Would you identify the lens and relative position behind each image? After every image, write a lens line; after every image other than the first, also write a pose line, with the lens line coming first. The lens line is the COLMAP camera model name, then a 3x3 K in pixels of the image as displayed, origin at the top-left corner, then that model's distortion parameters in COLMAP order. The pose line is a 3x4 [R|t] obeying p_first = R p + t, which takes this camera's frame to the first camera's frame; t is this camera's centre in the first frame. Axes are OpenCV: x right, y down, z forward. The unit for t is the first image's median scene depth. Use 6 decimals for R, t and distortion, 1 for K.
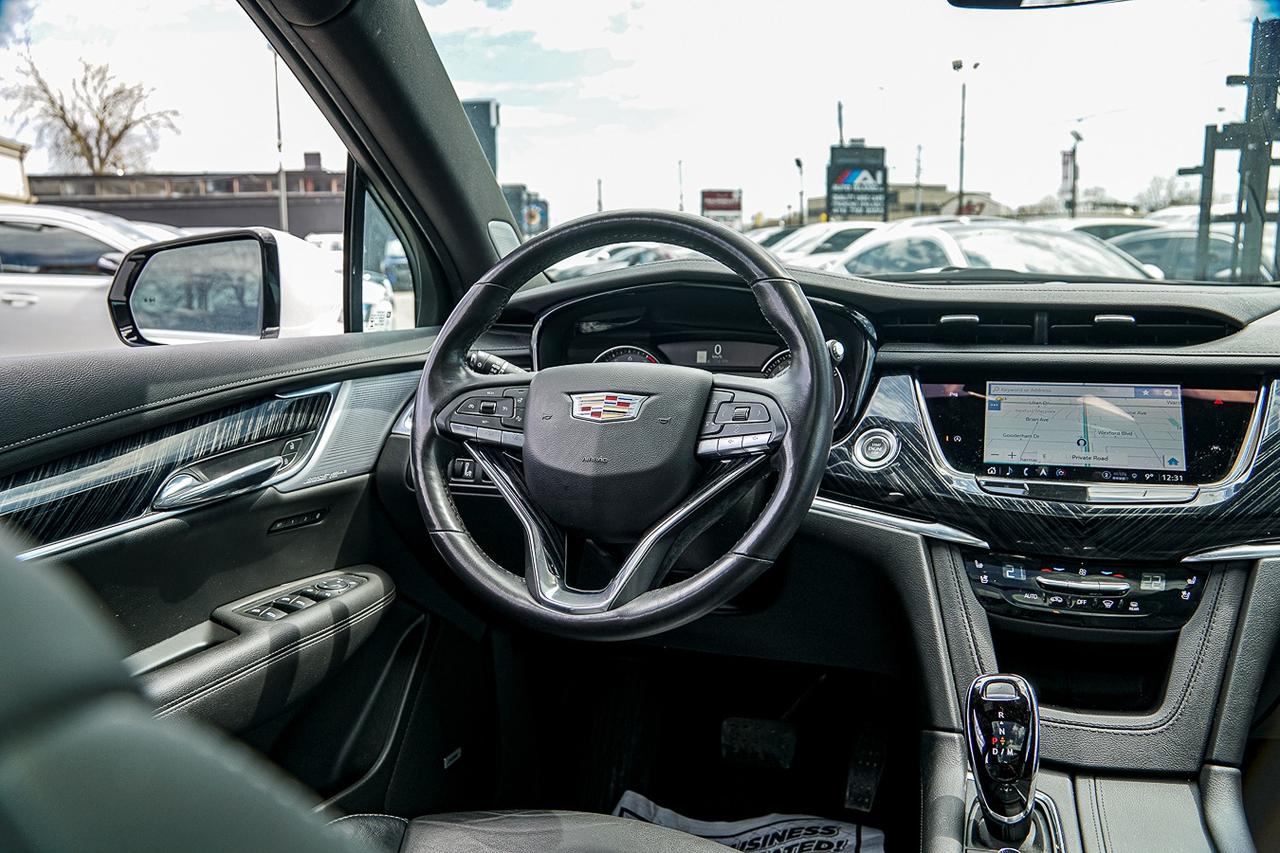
lens RADIAL K [[1012.2, 0, 601.3], [0, 1012.2, 407.1], [0, 0, 1]] dist [-0.134139, 0.096849]
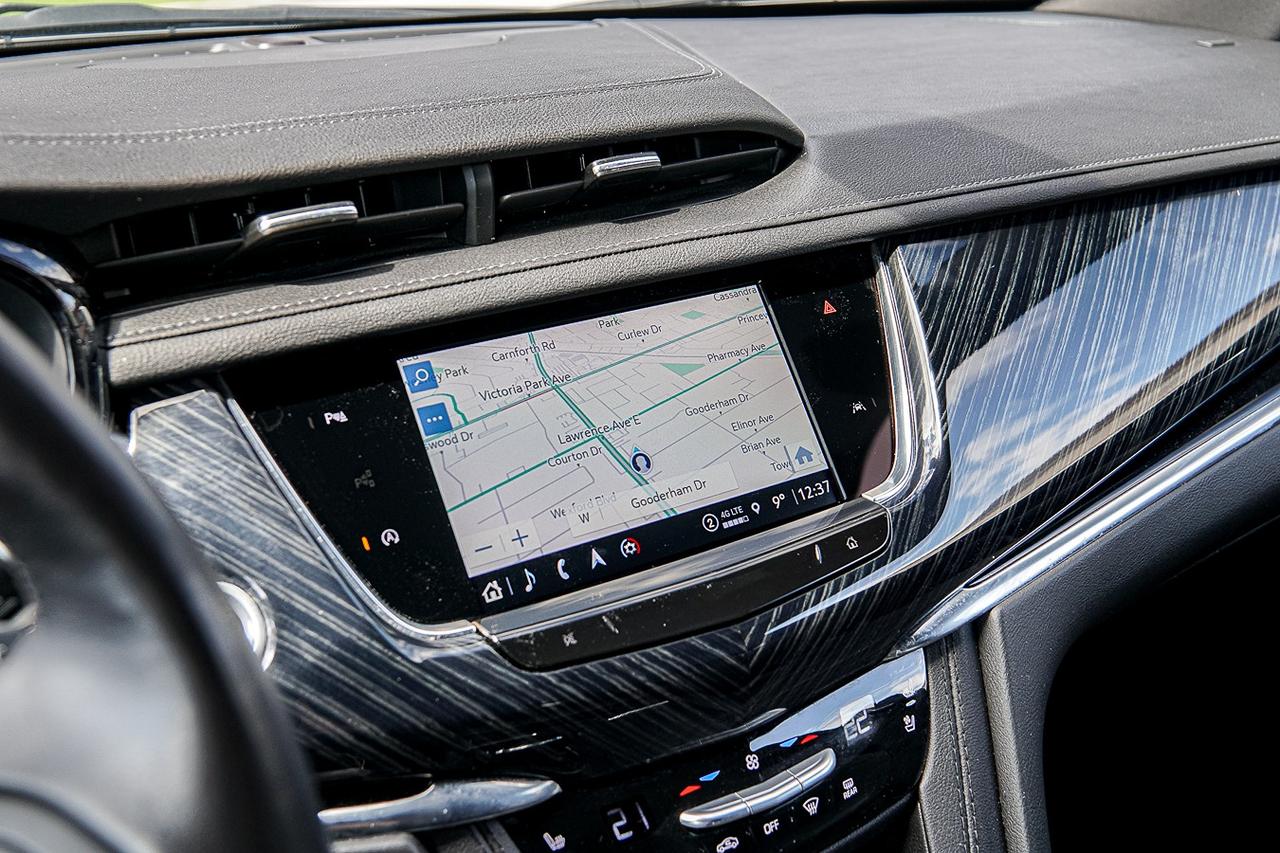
lens RADIAL K [[1306.4, 0, 640.0], [0, 1306.4, 426.5], [0, 0, 1]] dist [-0.102883, 0.165025]
pose [[0.588781, -0.298961, 0.750972, 0.053336], [0.118326, 0.950955, 0.285804, -0.150751], [-0.799585, -0.079417, 0.595279, 0.670216]]
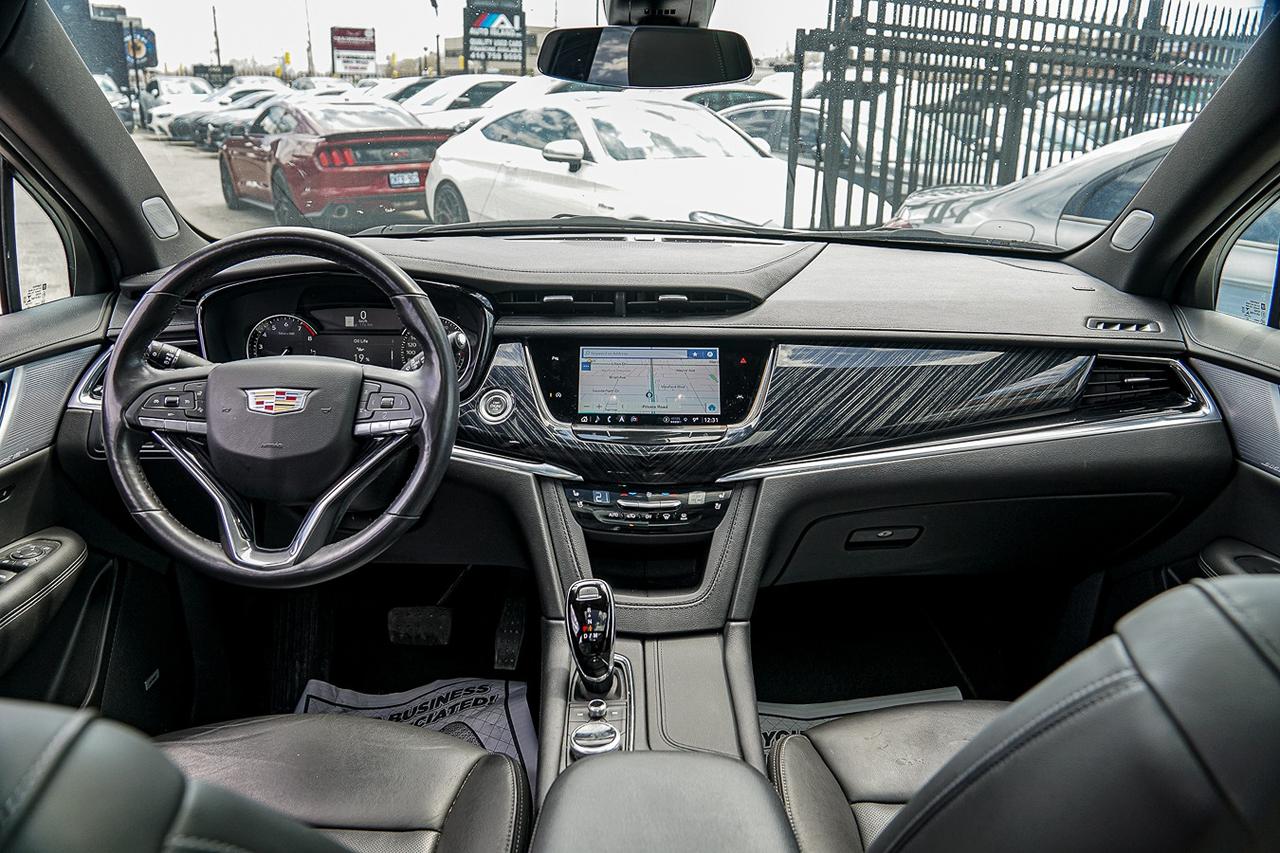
lens RADIAL K [[1032.3, 0, 634.8], [0, 1032.3, 423.3], [0, 0, 1]] dist [-0.139049, 0.124596]
pose [[0.930054, -0.081691, 0.358227, -0.034064], [0.019833, 0.984711, 0.173066, -0.172312], [-0.366887, -0.153856, 0.917454, -0.285131]]
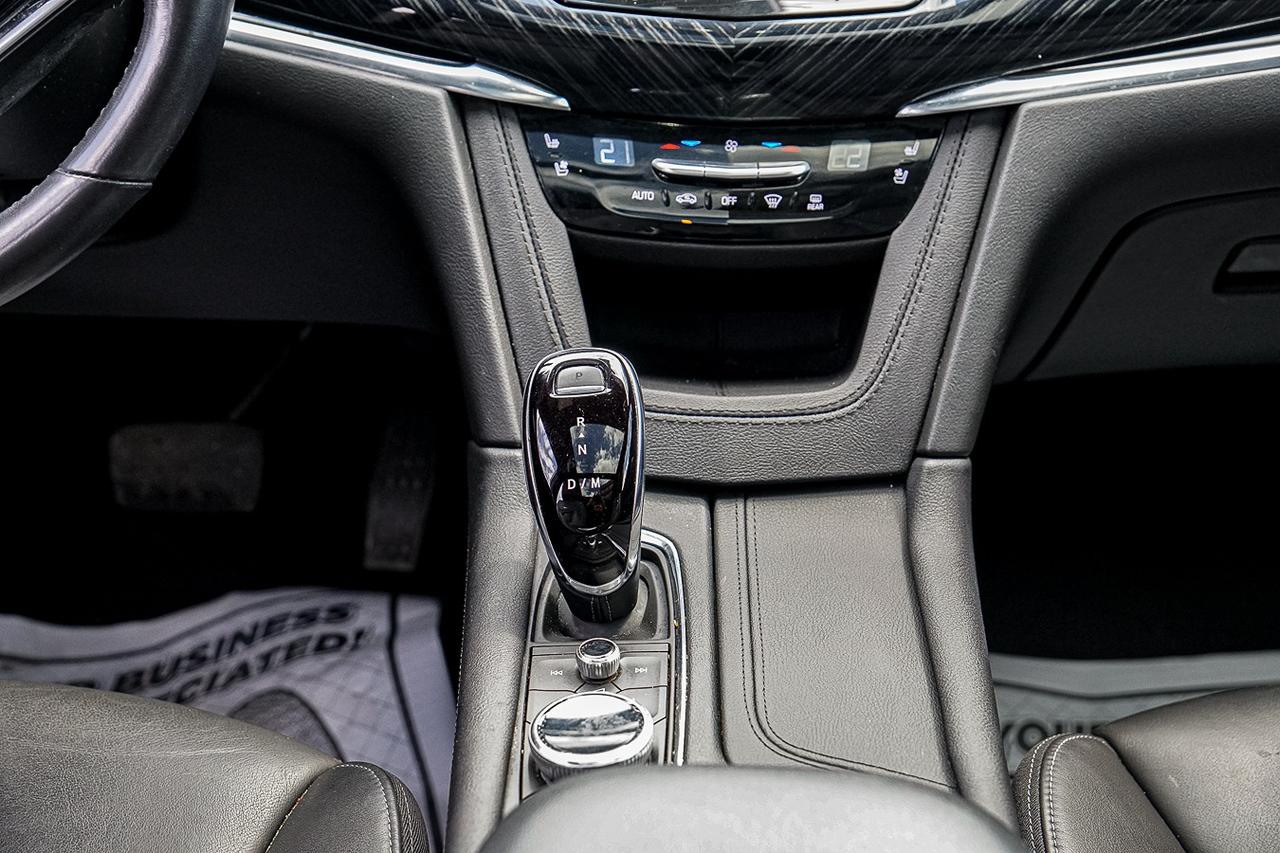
lens RADIAL K [[2230.3, 0, 629.0], [0, 2230.3, 428.0], [0, 0, 1]] dist [0.259053, 0.825407]
pose [[0.940844, -0.126910, 0.314177, 0.015260], [0.015581, 0.942434, 0.334029, -0.102675], [-0.338483, -0.309374, 0.888660, -0.152852]]
